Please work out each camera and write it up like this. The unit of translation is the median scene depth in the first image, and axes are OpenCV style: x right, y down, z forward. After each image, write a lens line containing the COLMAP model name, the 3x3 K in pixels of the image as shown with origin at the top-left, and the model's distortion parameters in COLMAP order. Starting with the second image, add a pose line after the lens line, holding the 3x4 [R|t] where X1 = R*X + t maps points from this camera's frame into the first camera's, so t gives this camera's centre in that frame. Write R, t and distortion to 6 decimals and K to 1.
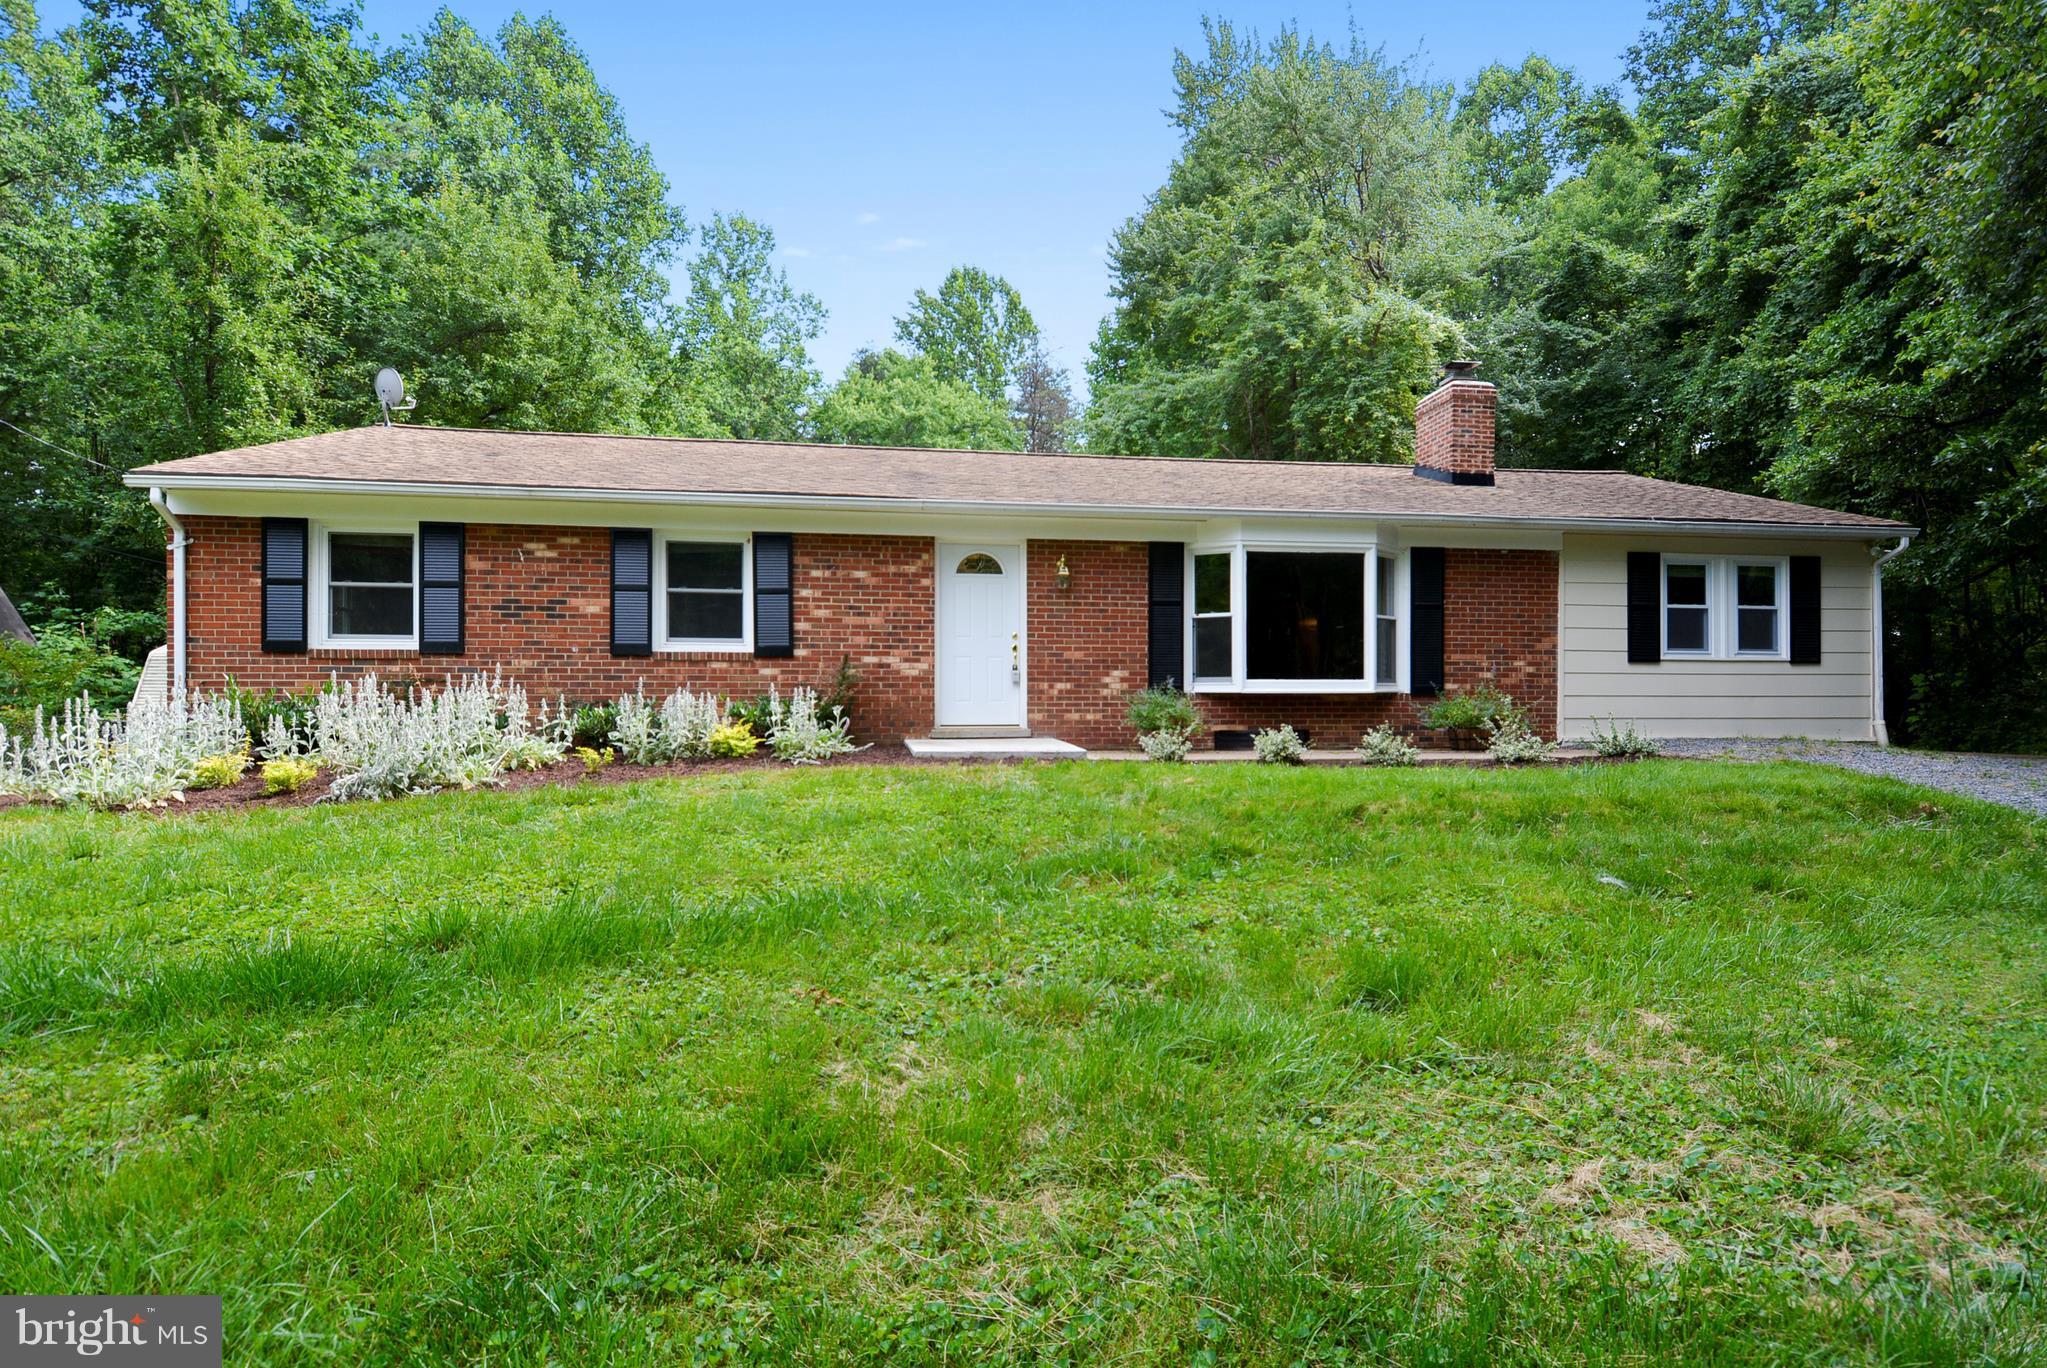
lens RADIAL K [[1091.9, 0, 1034.0], [0, 1091.9, 700.0], [0, 0, 1]] dist [0.013135, -0.015069]
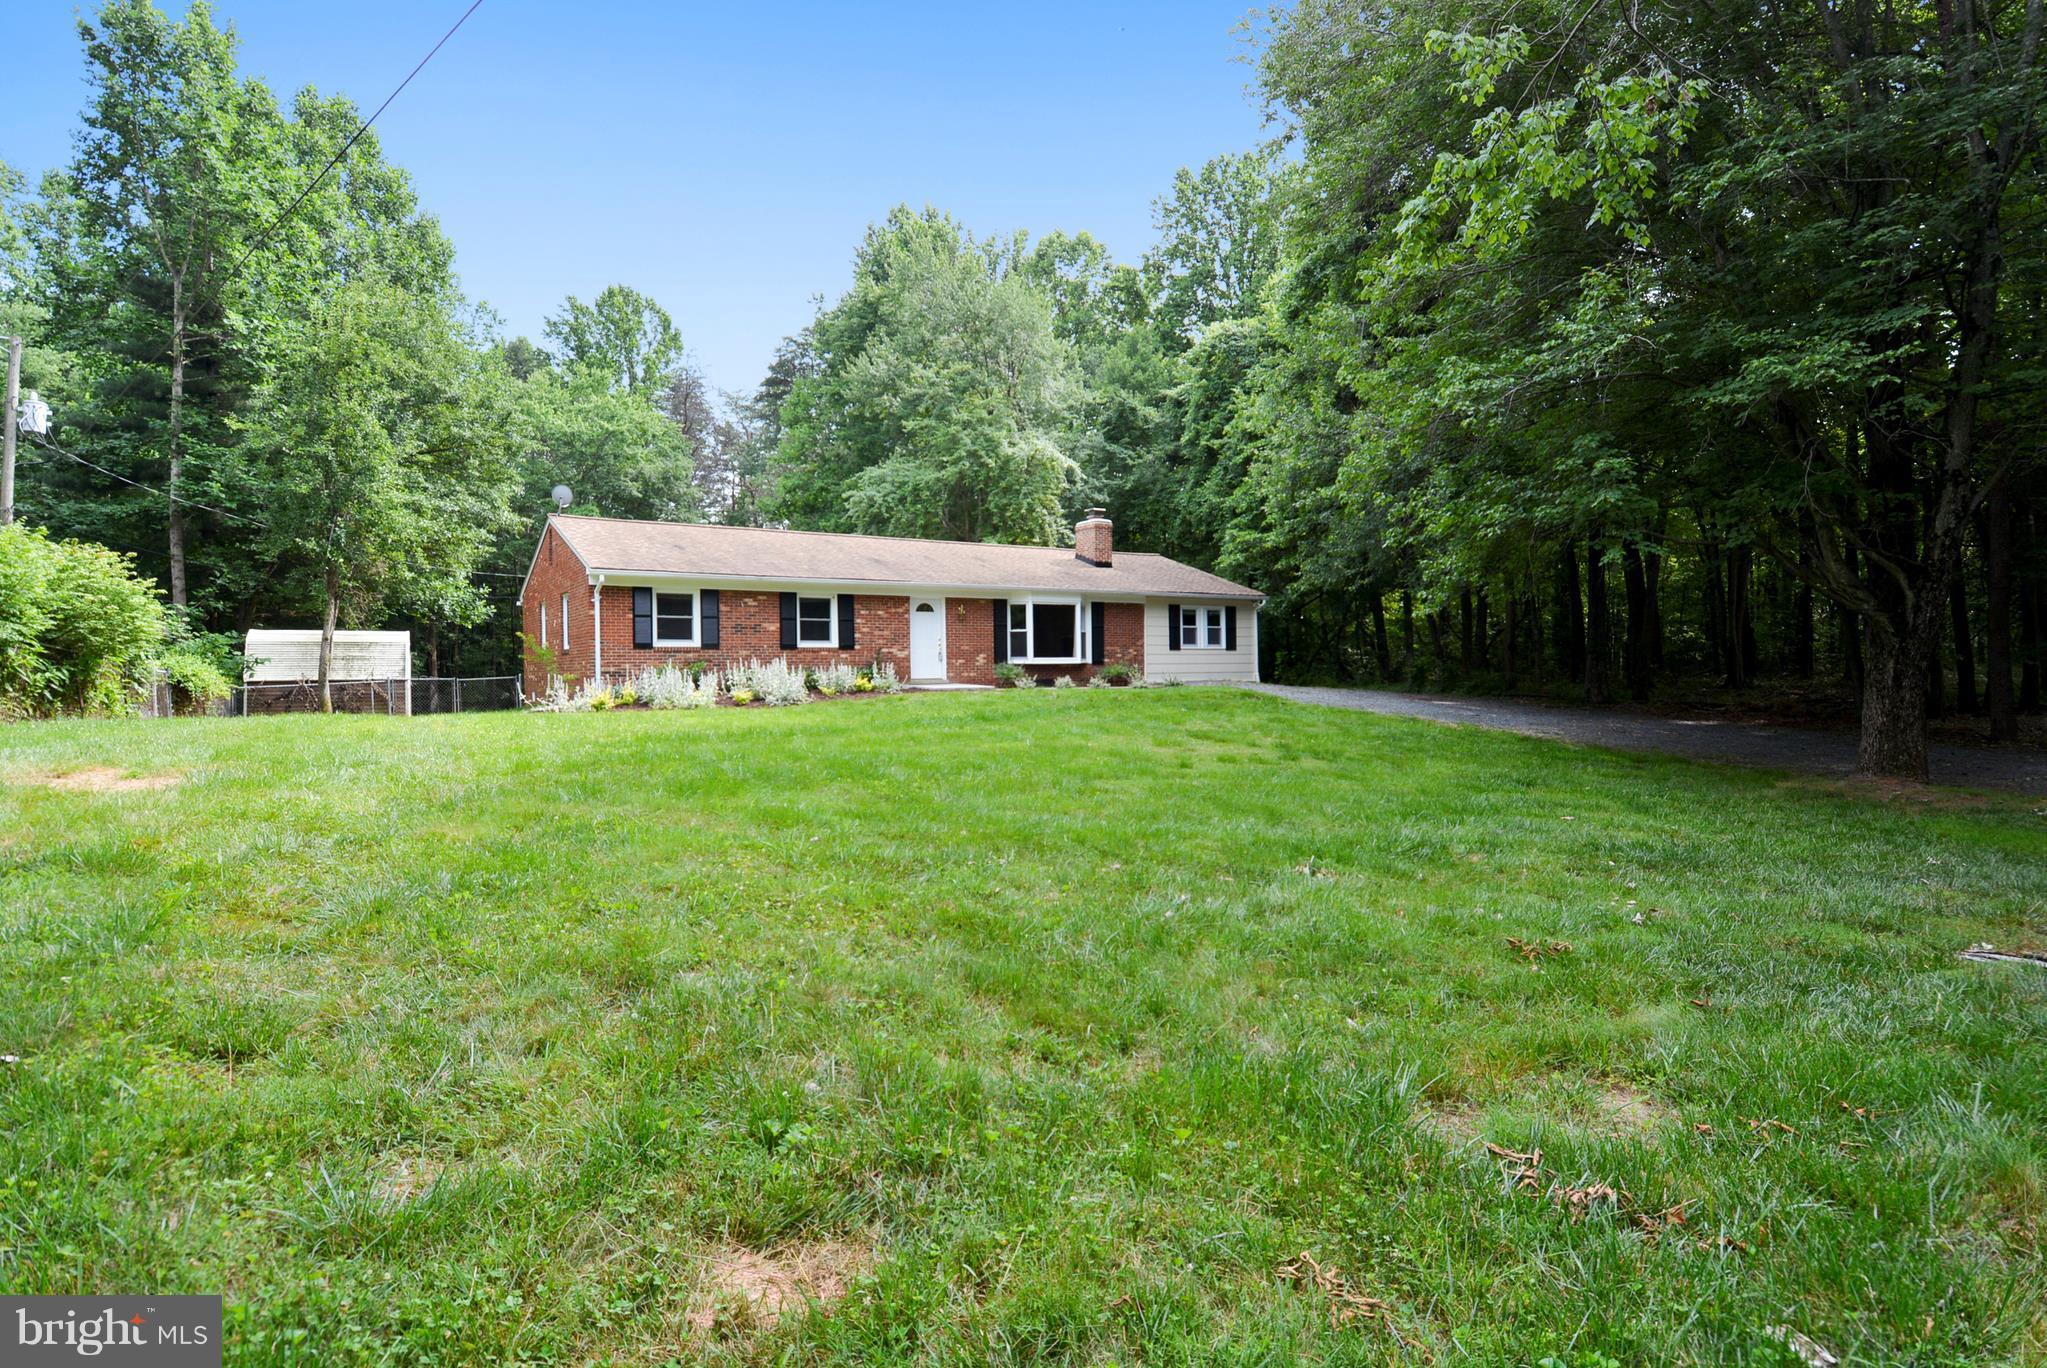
lens RADIAL K [[1091.9, 0, 1029.3], [0, 1091.9, 666.1], [0, 0, 1]] dist [0.013135, -0.015069]
pose [[0.914166, -0.008198, 0.405257, -0.750678], [0.007483, 0.999966, 0.003348, -0.008803], [-0.405271, -0.000029, 0.914197, -1.129847]]
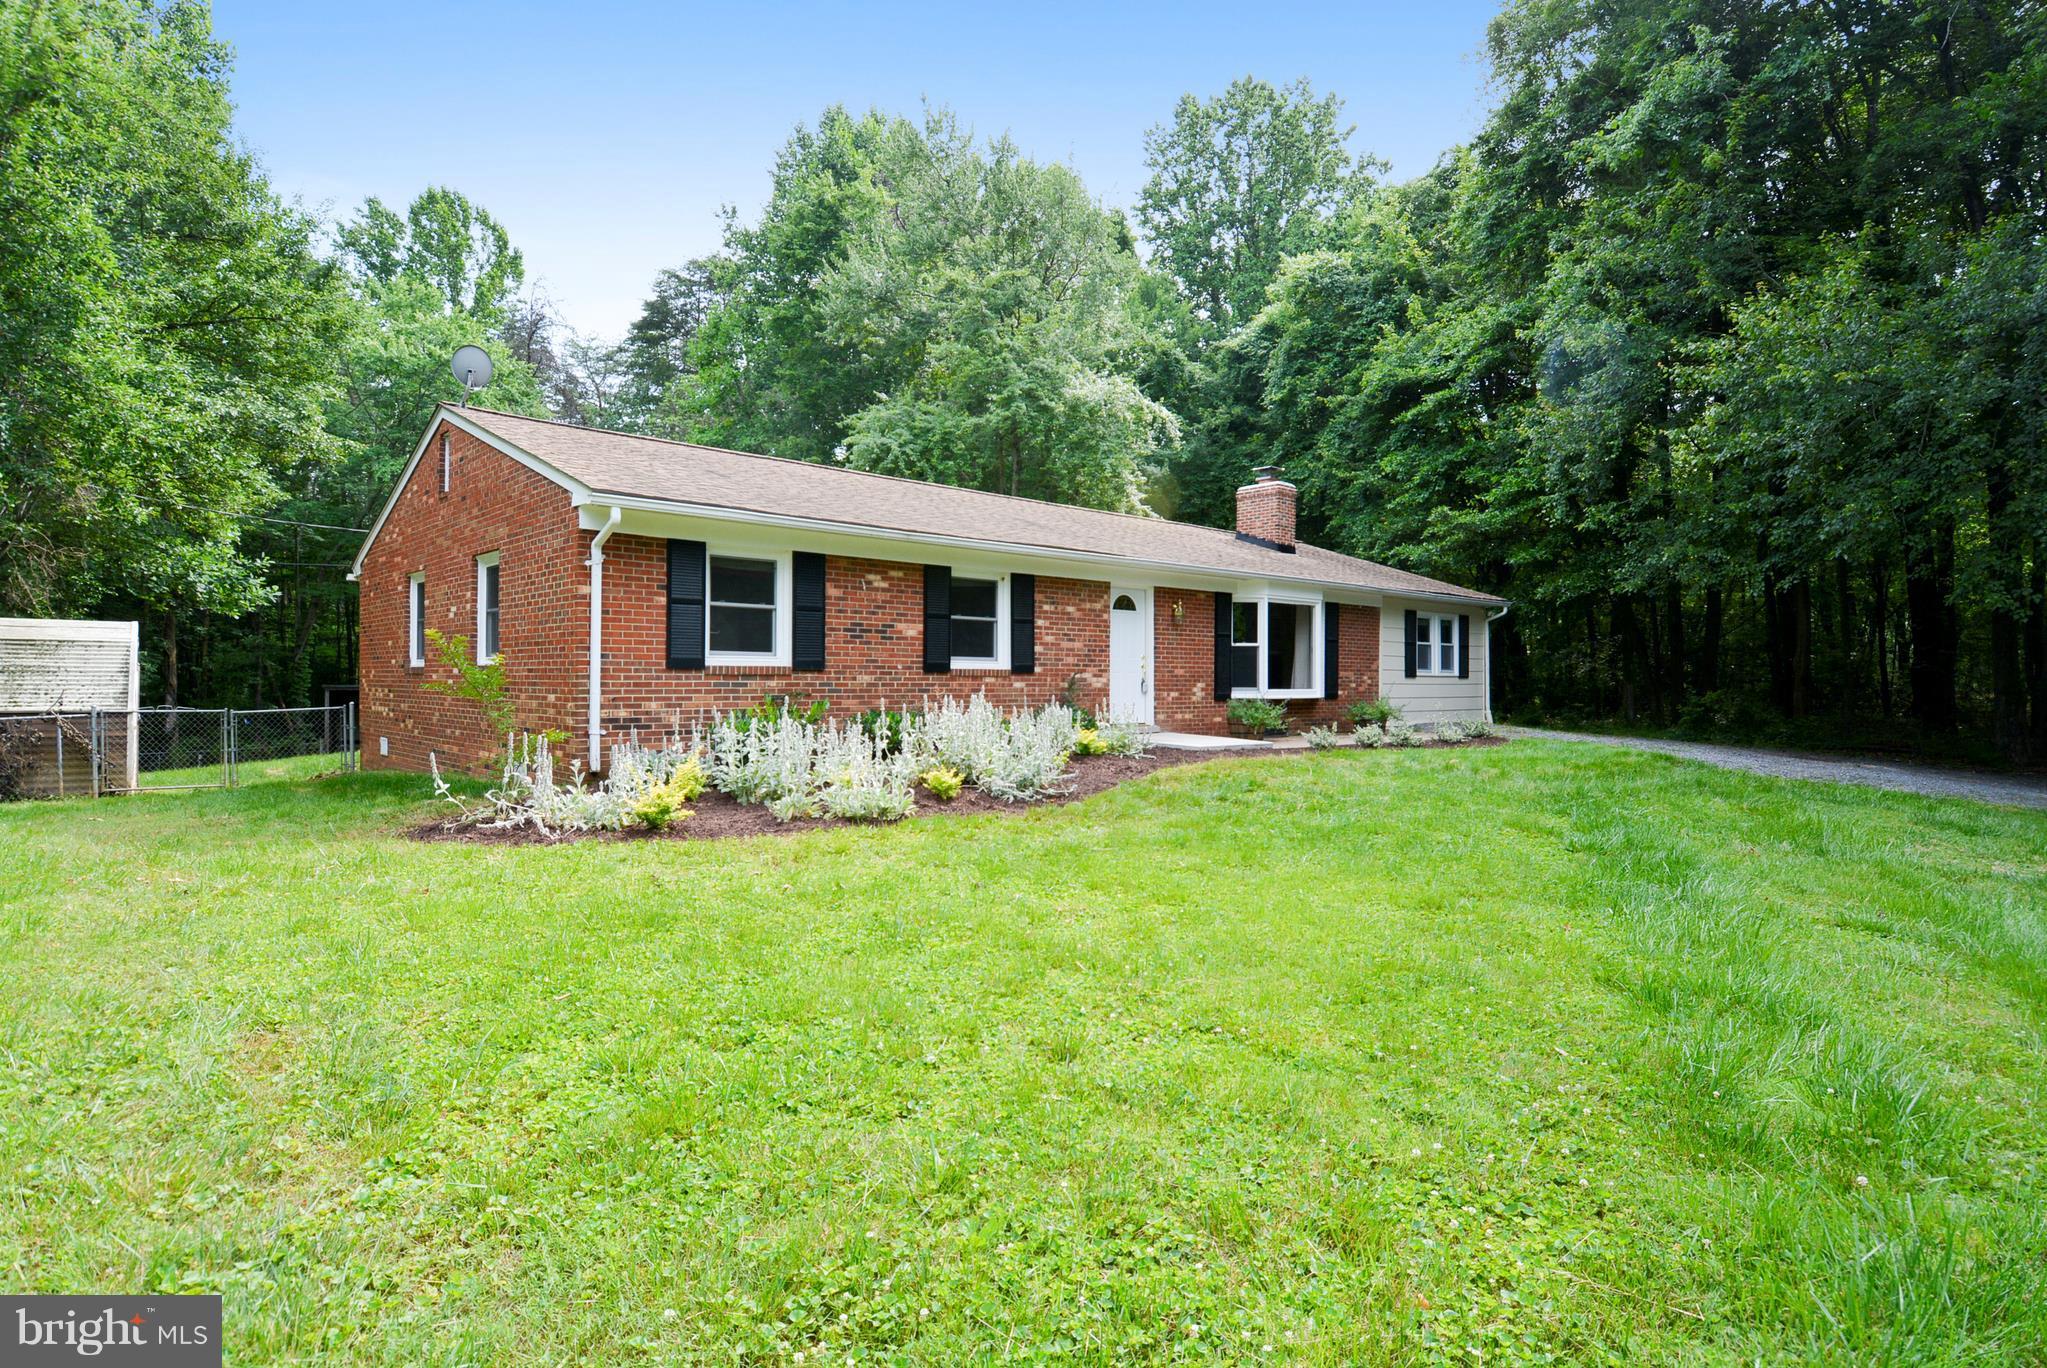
lens RADIAL K [[1091.9, 0, 1026.9], [0, 1091.9, 670.6], [0, 0, 1]] dist [0.013135, -0.015069]
pose [[0.831761, 0.008793, 0.555064, -0.865633], [-0.010314, 0.999947, -0.000384, -0.038861], [-0.555038, -0.005405, 0.831808, -0.045571]]
